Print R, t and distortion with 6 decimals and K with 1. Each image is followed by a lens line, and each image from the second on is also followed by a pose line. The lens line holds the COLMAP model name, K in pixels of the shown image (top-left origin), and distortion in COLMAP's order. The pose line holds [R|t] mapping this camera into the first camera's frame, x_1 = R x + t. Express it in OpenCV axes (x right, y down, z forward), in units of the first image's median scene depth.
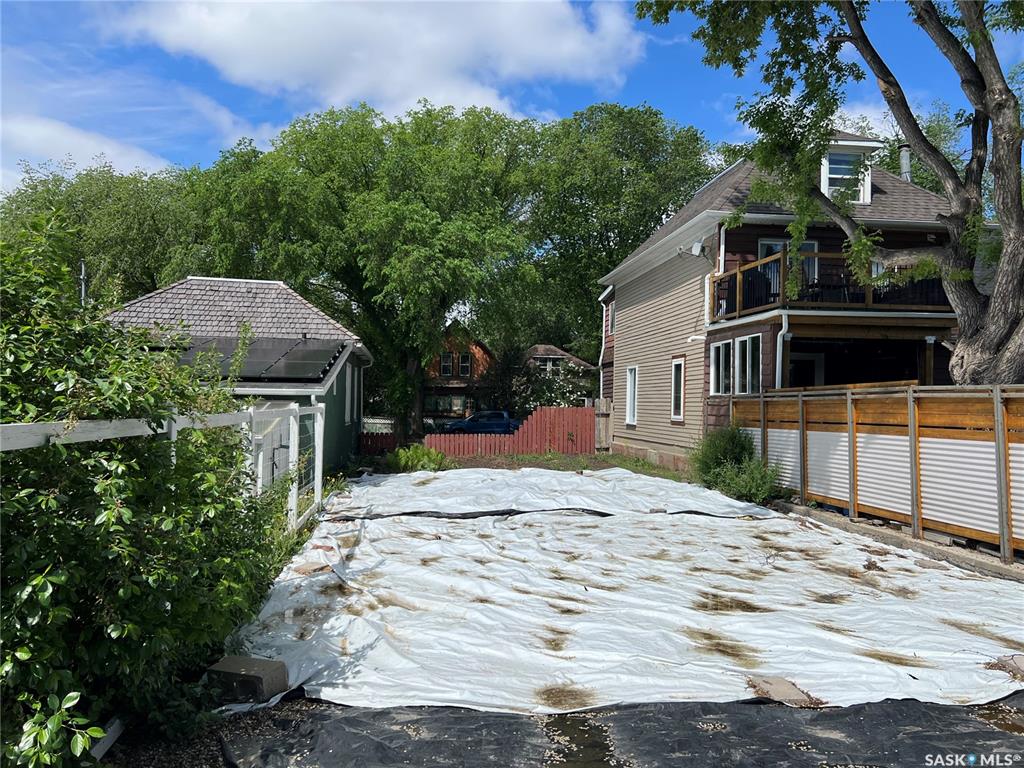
lens RADIAL K [[763.3, 0, 512.0], [0, 763.3, 384.0], [0, 0, 1]] dist [0.072200, -0.091069]
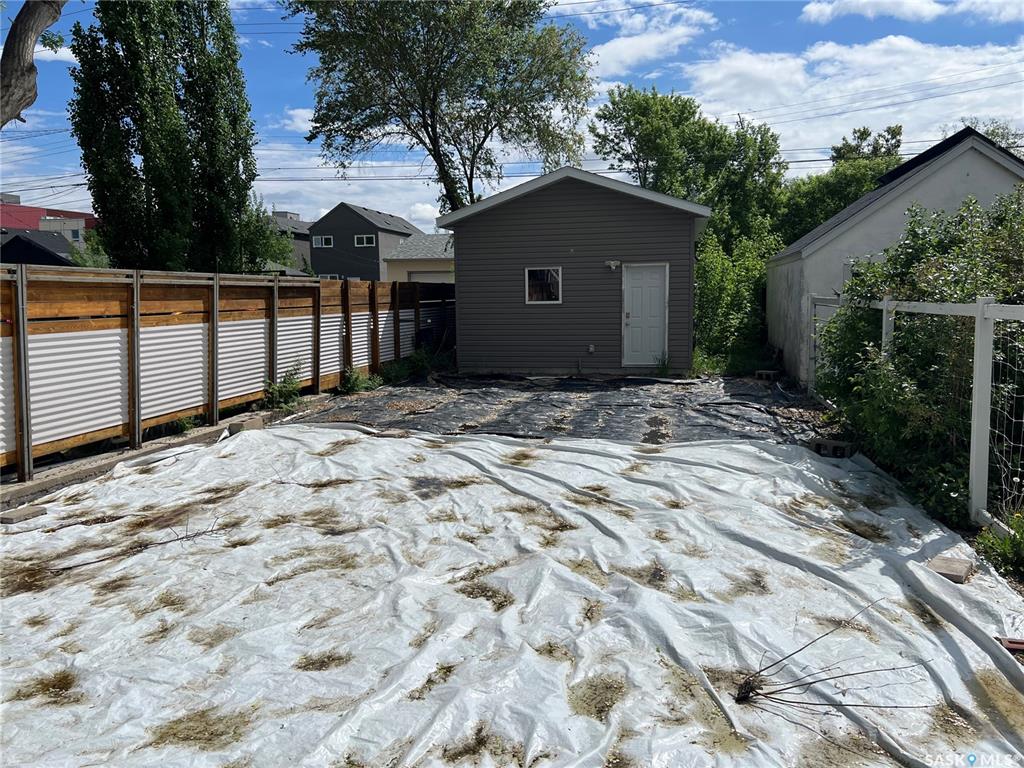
lens RADIAL K [[762.0, 0, 505.5], [0, 762.0, 381.9], [0, 0, 1]] dist [0.133202, -0.309225]
pose [[-0.940390, -0.038561, 0.337904, -0.099478], [-0.007213, 0.995589, 0.093542, 0.035611], [-0.340021, 0.085529, -0.936521, 1.280864]]
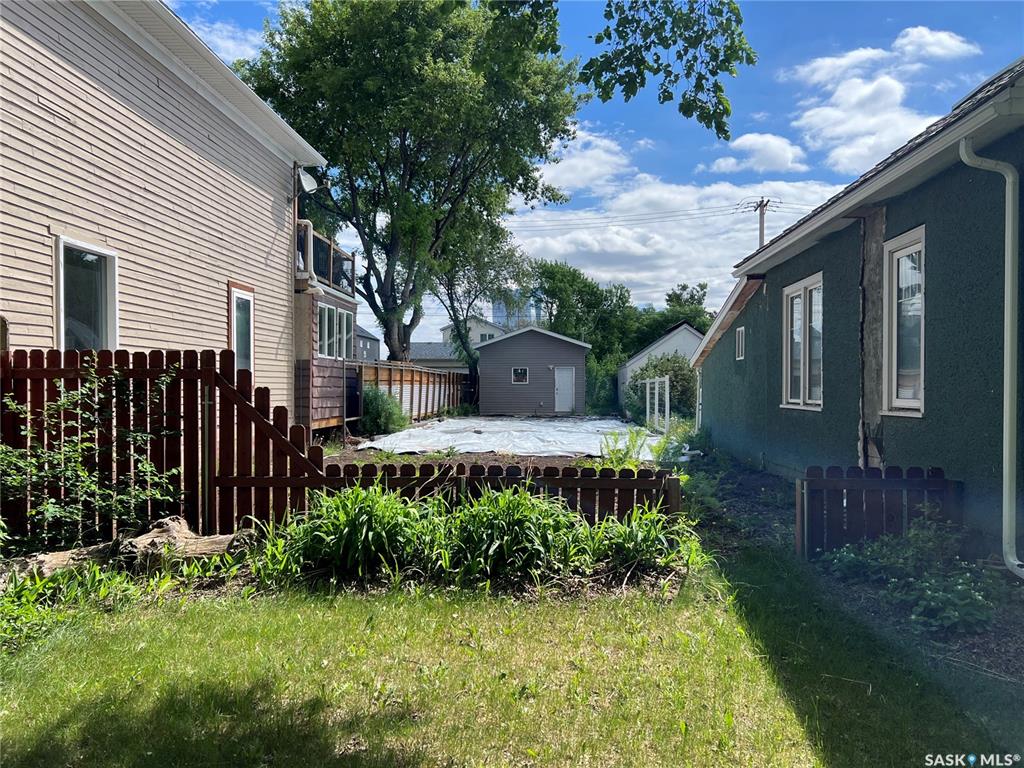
lens RADIAL K [[763.3, 0, 512.0], [0, 763.3, 384.0], [0, 0, 1]] dist [0.072200, -0.091069]
pose [[-0.981200, -0.011991, 0.192623, -0.274597], [-0.017788, 0.999438, -0.028396, 0.123923], [-0.192174, -0.031288, -0.980862, 3.229634]]
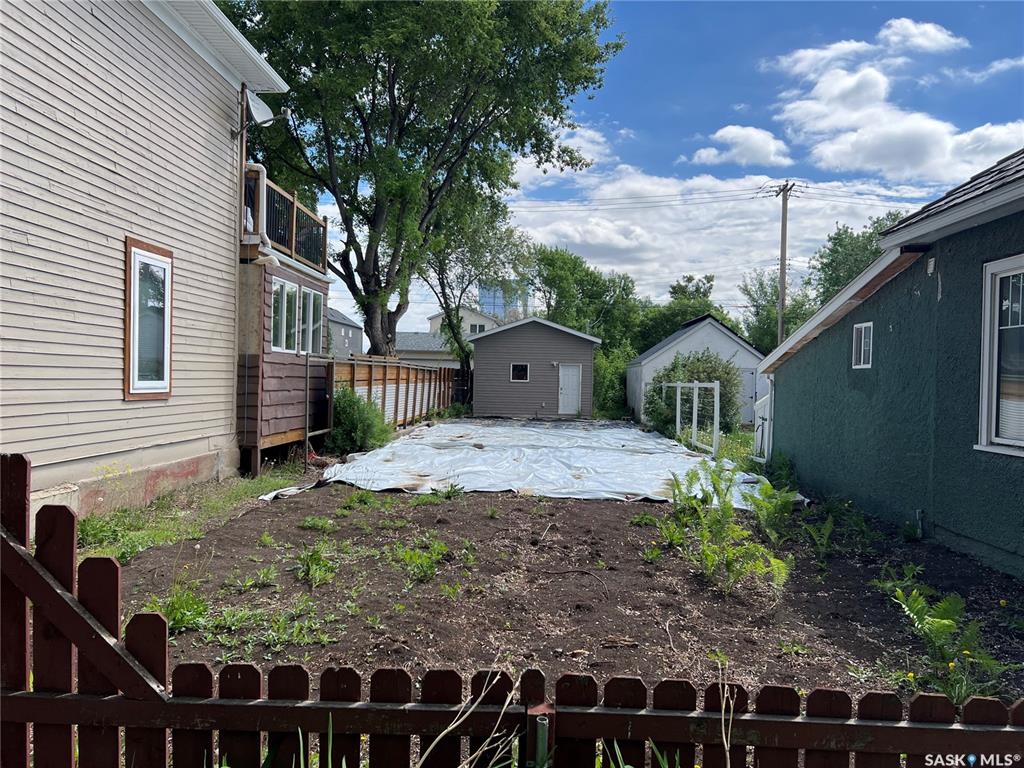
lens RADIAL K [[763.3, 0, 512.0], [0, 763.3, 384.0], [0, 0, 1]] dist [0.072200, -0.091069]
pose [[-0.984535, -0.033980, 0.171860, -0.137844], [-0.037500, 0.999147, -0.017277, 0.086571], [-0.171126, -0.023455, -0.984970, 2.837455]]
